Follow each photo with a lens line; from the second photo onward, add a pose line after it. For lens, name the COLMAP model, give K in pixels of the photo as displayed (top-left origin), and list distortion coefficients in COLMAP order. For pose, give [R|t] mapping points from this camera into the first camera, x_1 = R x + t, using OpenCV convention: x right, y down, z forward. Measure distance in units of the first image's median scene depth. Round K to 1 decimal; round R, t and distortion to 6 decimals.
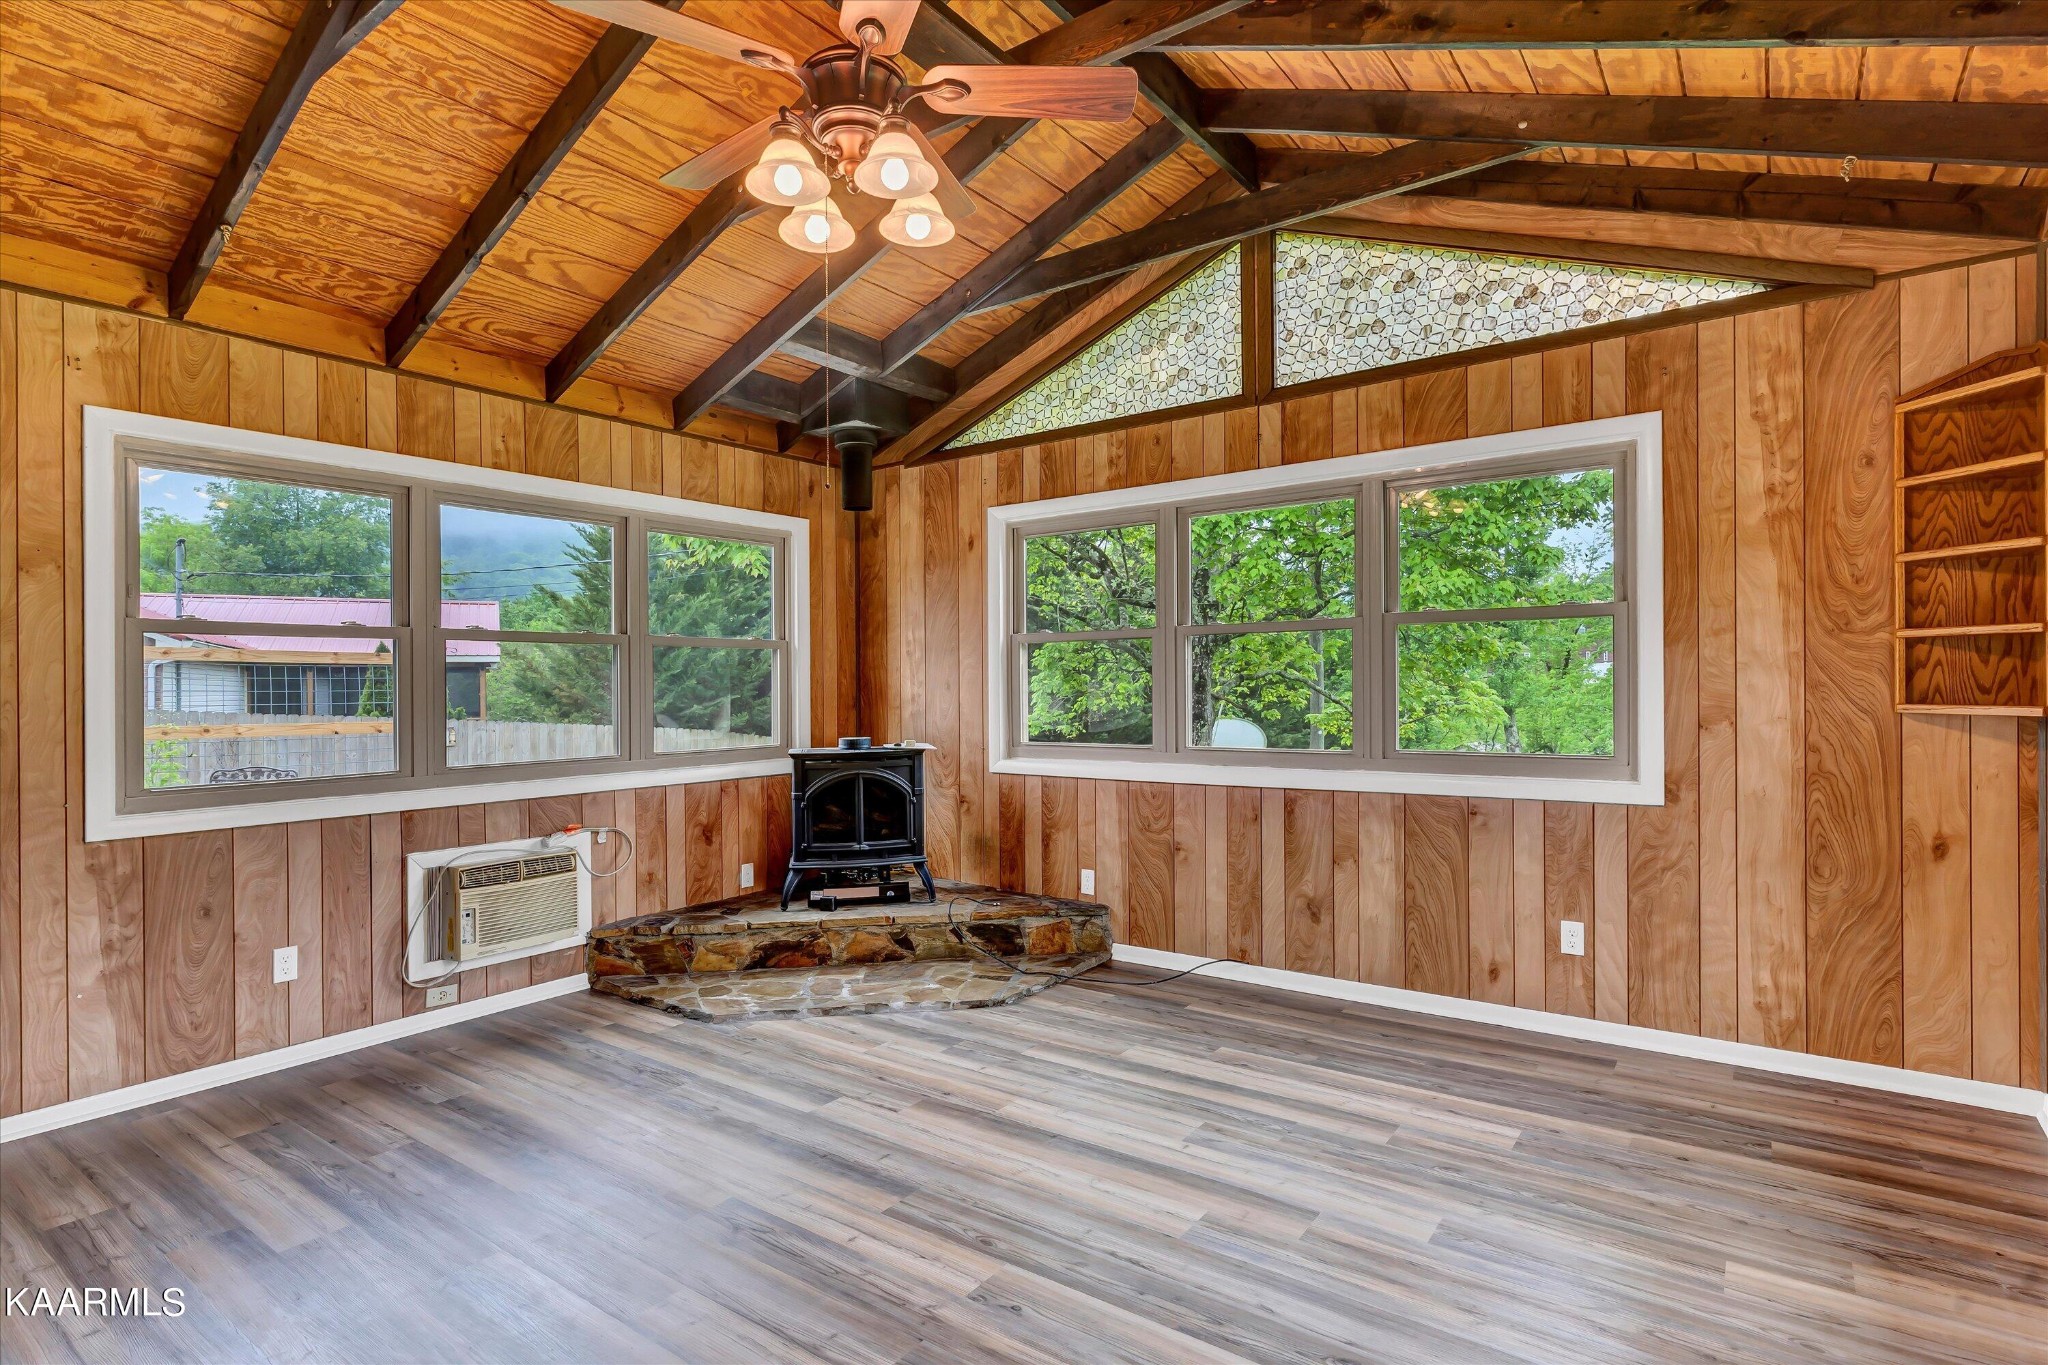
lens RADIAL K [[1026.7, 0, 1025.2], [0, 1026.7, 694.2], [0, 0, 1]] dist [0.001426, 0.001268]
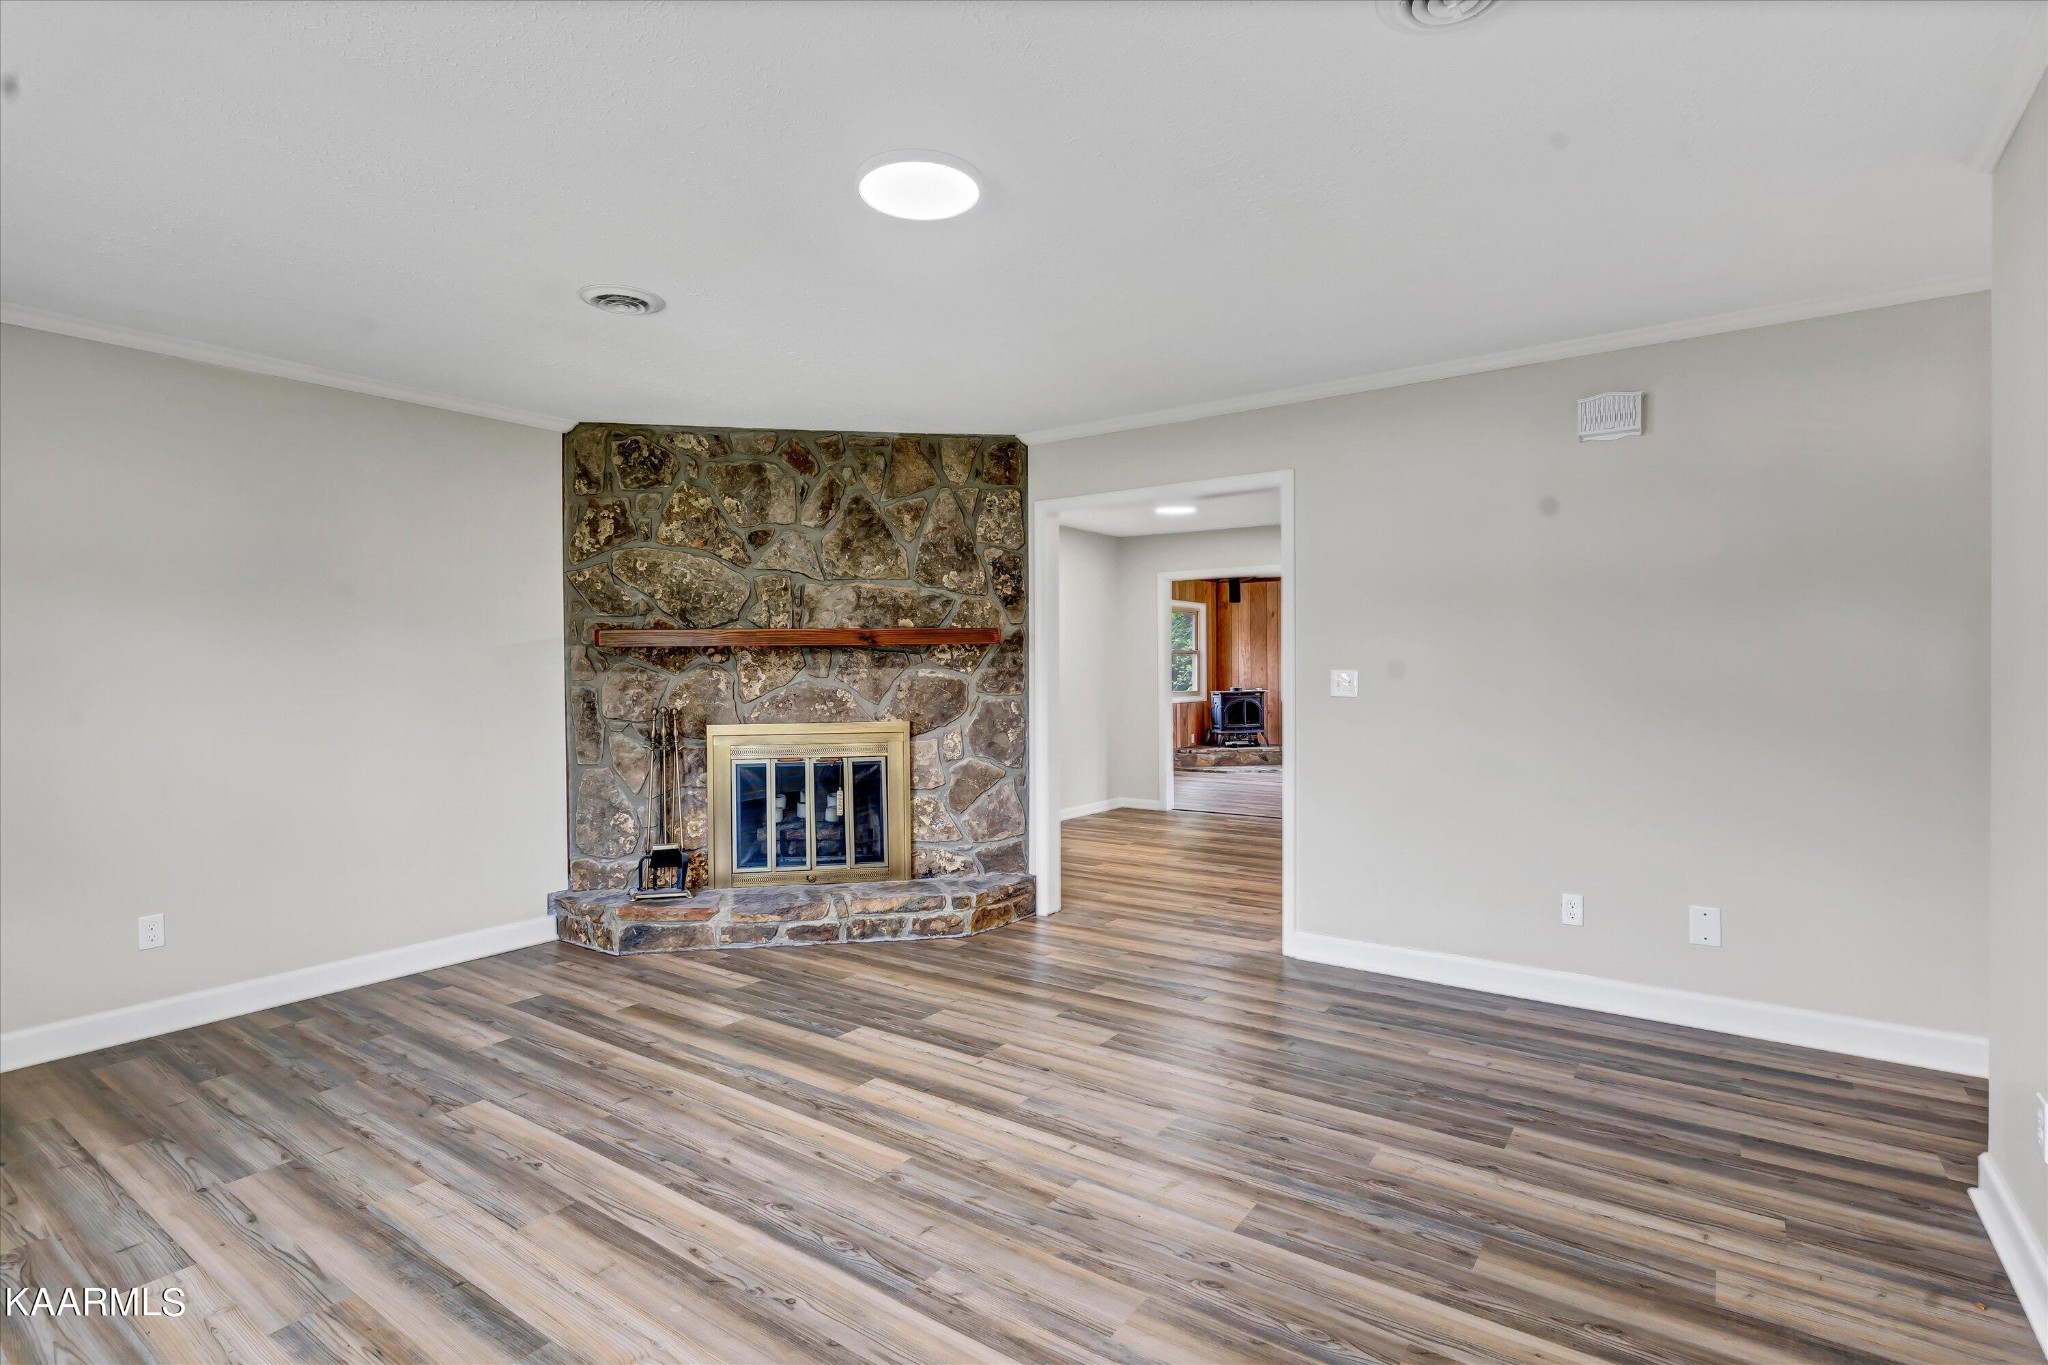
lens RADIAL K [[993.7, 0, 1031.6], [0, 993.7, 673.0], [0, 0, 1]] dist [0.001663, 0.000974]
pose [[0.999778, 0.004690, 0.020538, -0.883300], [-0.004579, 0.999975, -0.005442, 0.024779], [-0.020563, 0.005346, 0.999774, -1.878871]]
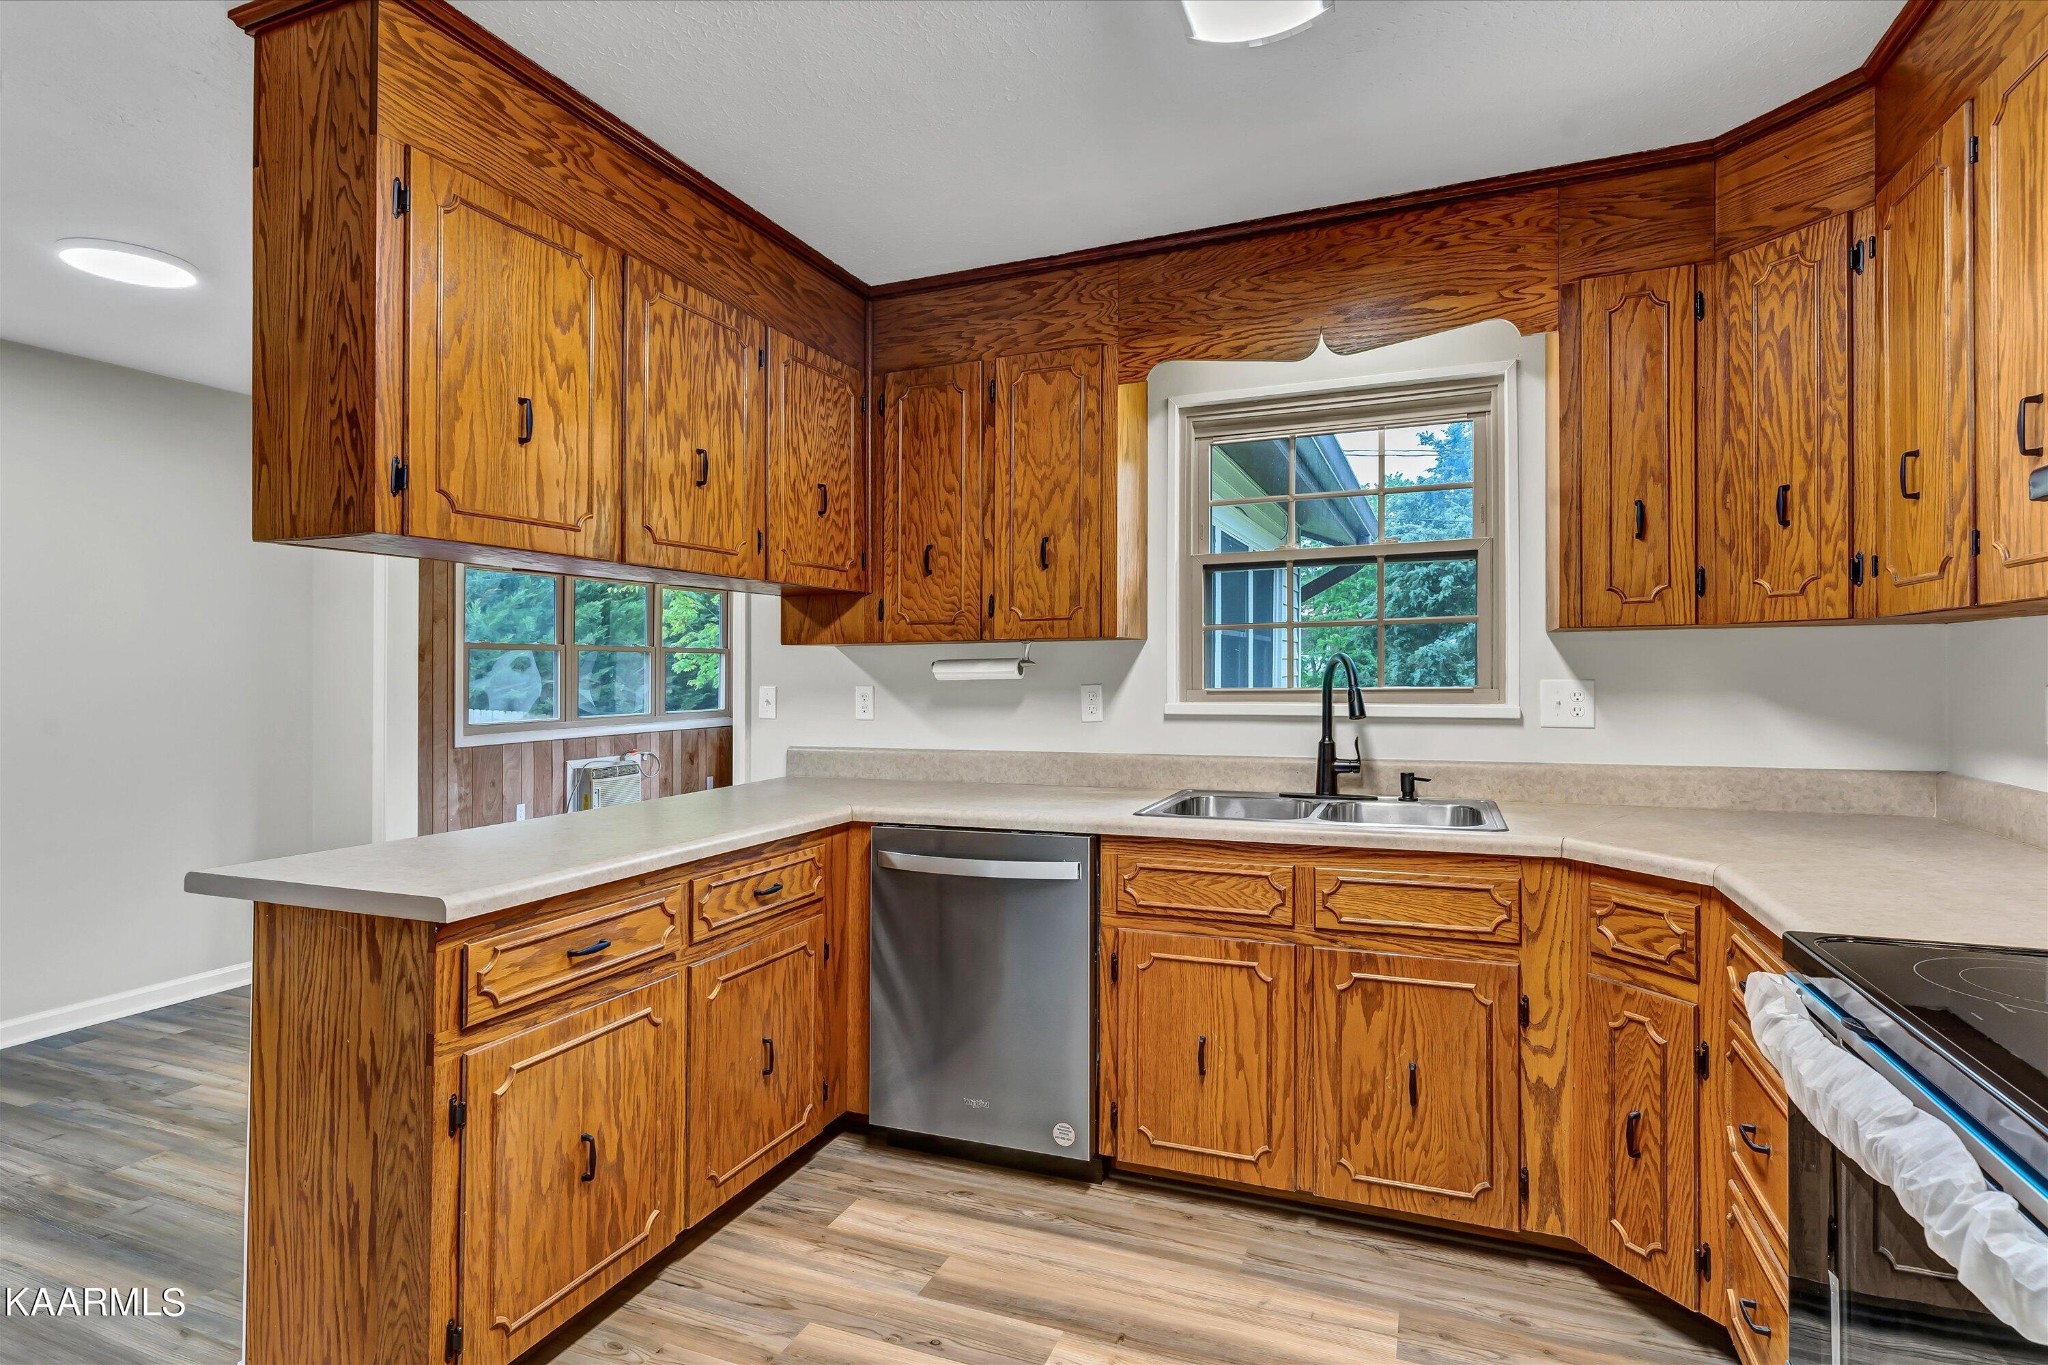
lens RADIAL K [[1012.9, 0, 1042.5], [0, 1012.9, 664.2], [0, 0, 1]] dist [-0.000423, 0.000173]
pose [[0.966937, 0.004899, 0.254967, -0.194326], [-0.000008, 0.999816, -0.019181, 0.007742], [-0.255014, 0.018545, 0.966760, -0.976362]]
